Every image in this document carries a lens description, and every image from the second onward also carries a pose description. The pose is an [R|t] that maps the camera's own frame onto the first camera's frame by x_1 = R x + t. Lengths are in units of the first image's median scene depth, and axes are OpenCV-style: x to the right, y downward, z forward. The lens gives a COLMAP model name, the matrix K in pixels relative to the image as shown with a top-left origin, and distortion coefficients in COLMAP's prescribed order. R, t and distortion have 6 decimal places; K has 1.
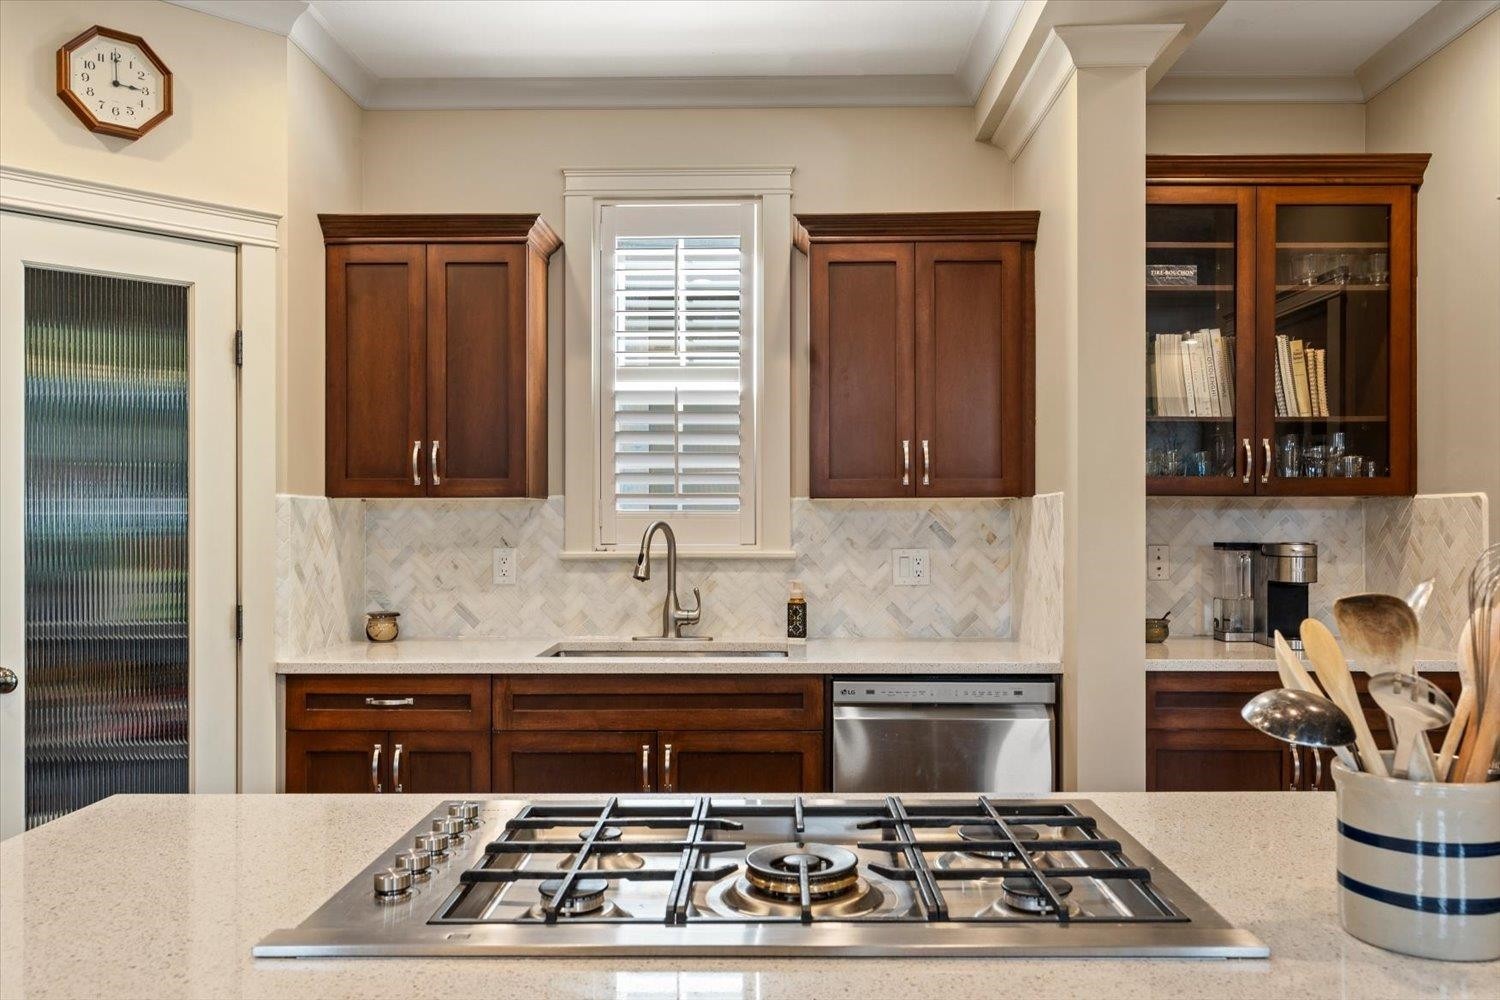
lens RADIAL K [[1152.9, 0, 774.3], [0, 1152.9, 518.5], [0, 0, 1]] dist [0.003438, 0.000494]
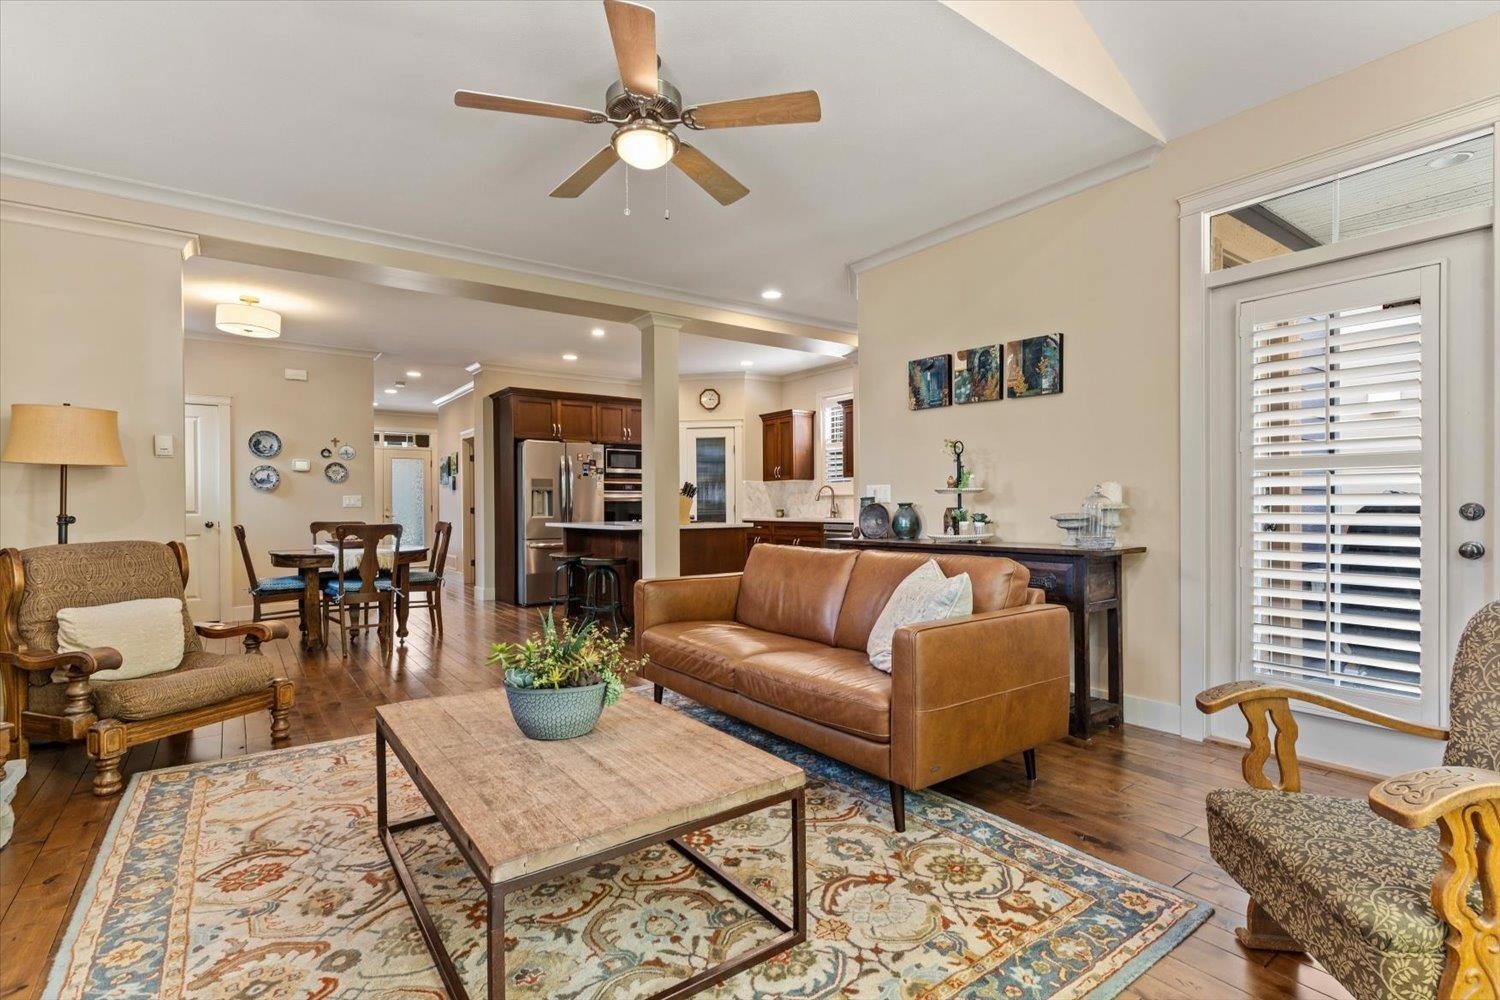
lens RADIAL K [[714.8, 0, 766.0], [0, 714.8, 504.2], [0, 0, 1]] dist [-0.000355, 0.000286]
pose [[0.600324, -0.007310, -0.799724, 1.521335], [0.006249, 0.999971, -0.004449, 0.072174], [0.799733, -0.002327, 0.600352, -0.476765]]
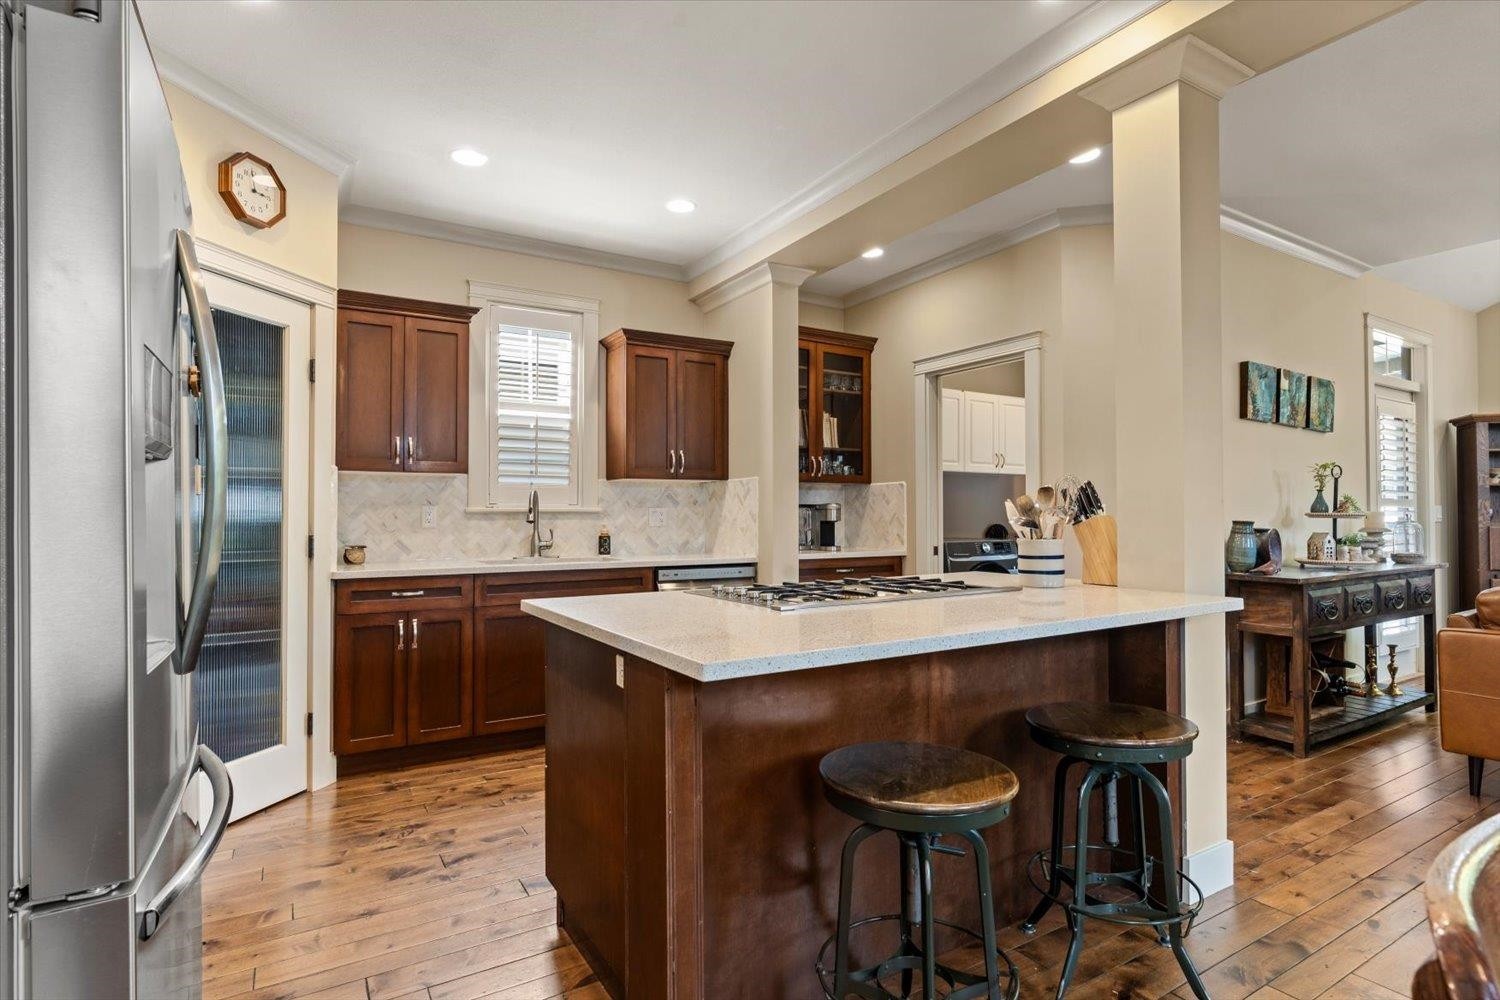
lens RADIAL K [[714.8, 0, 766.0], [0, 714.8, 504.2], [0, 0, 1]] dist [-0.000355, 0.000286]
pose [[0.855602, 0.005365, 0.517607, -0.365737], [0.001019, 0.999927, -0.012048, 0.037957], [-0.517634, 0.010836, 0.855533, -0.117817]]
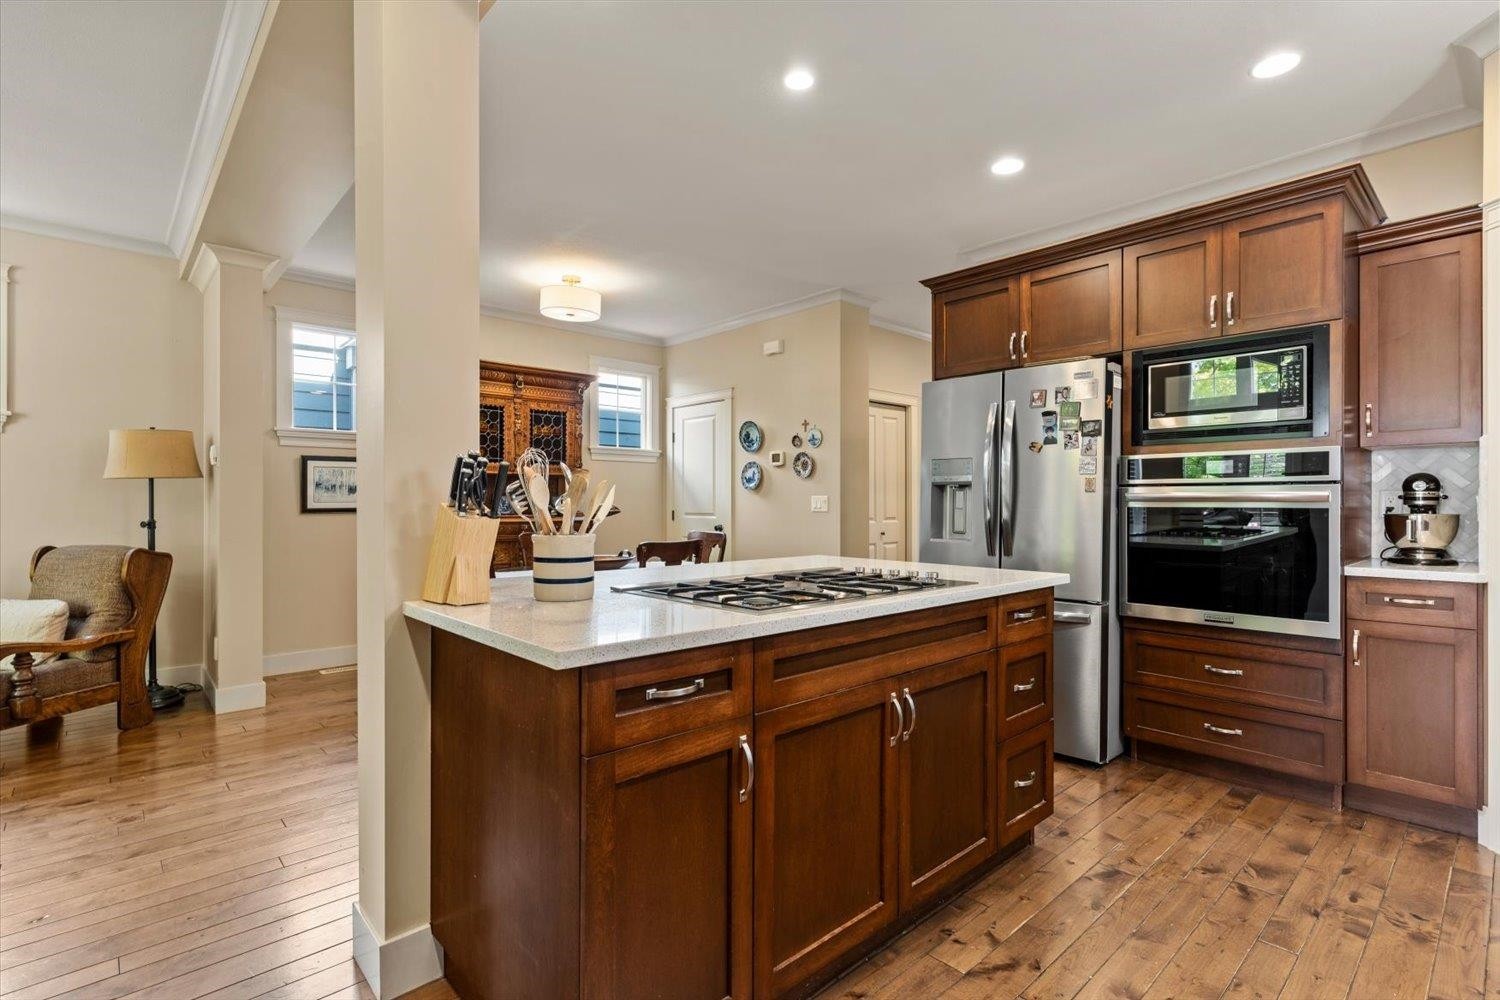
lens RADIAL K [[714.8, 0, 766.0], [0, 714.8, 504.2], [0, 0, 1]] dist [-0.000355, 0.000286]
pose [[-0.722298, -0.002569, -0.691577, 0.376489], [-0.006116, 0.999978, 0.002674, 0.046291], [0.691555, 0.006161, -0.722298, 0.704190]]
